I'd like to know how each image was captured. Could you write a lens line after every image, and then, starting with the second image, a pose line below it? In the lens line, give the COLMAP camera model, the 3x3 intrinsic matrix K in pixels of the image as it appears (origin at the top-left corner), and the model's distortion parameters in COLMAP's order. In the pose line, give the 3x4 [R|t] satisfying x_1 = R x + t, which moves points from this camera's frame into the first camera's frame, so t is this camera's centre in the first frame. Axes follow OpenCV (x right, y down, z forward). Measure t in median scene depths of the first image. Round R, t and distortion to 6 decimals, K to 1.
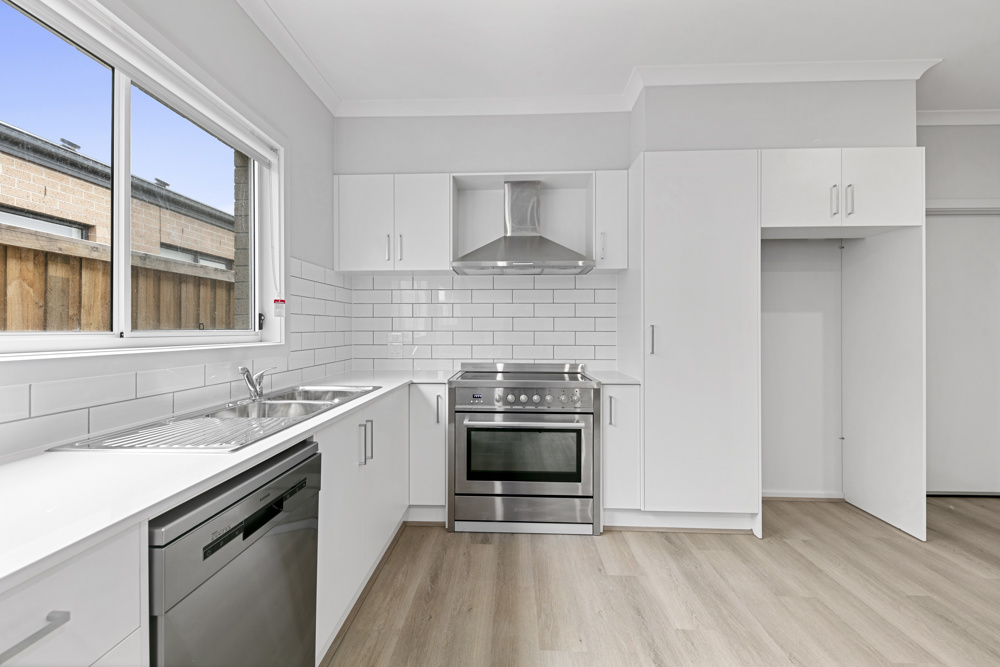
lens RADIAL K [[418.4, 0, 497.0], [0, 418.4, 329.8], [0, 0, 1]] dist [0.001200, -0.000001]
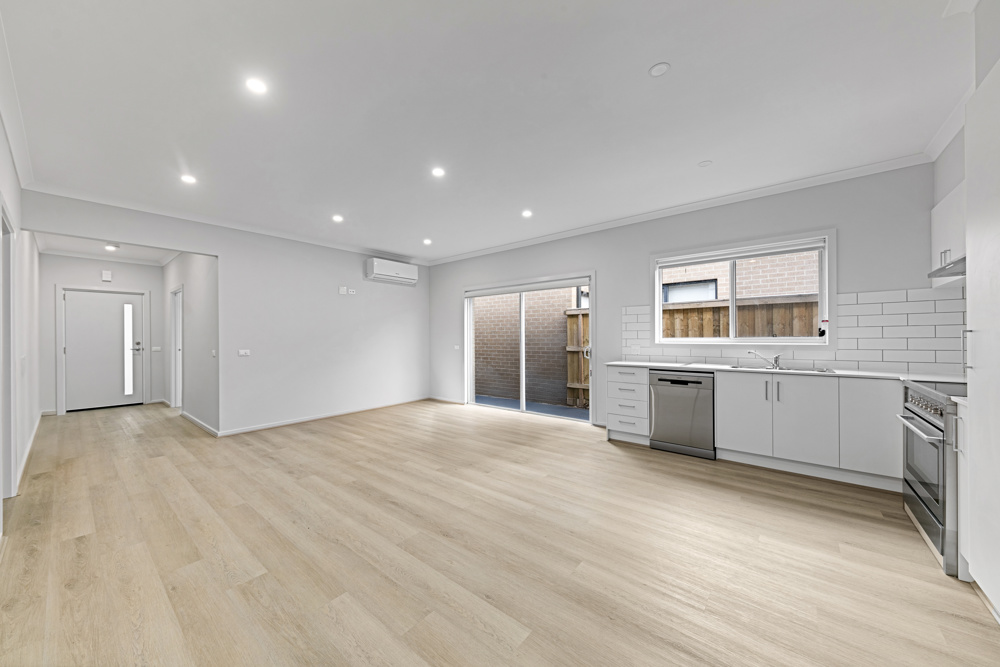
lens RADIAL K [[350.3, 0, 495.1], [0, 350.3, 335.2], [0, 0, 1]] dist [-0.002087, -0.000458]
pose [[-0.606711, 0.001764, -0.794921, 1.898276], [0.007708, 0.999964, -0.003664, -0.015377], [0.794885, -0.008350, -0.606702, 0.948686]]
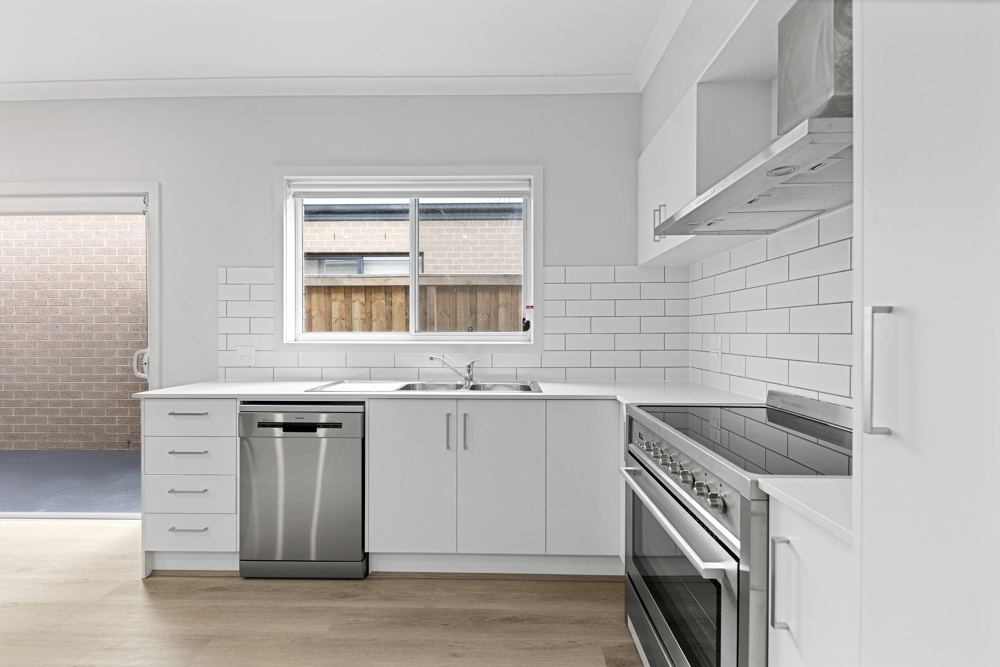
lens RADIAL K [[418.4, 0, 497.0], [0, 418.4, 329.8], [0, 0, 1]] dist [0.001200, -0.000001]
pose [[0.024683, -0.000405, -0.999695, 0.804024], [0.000322, 1.000000, -0.000397, -0.004606], [0.999695, -0.000312, 0.024684, 1.066227]]
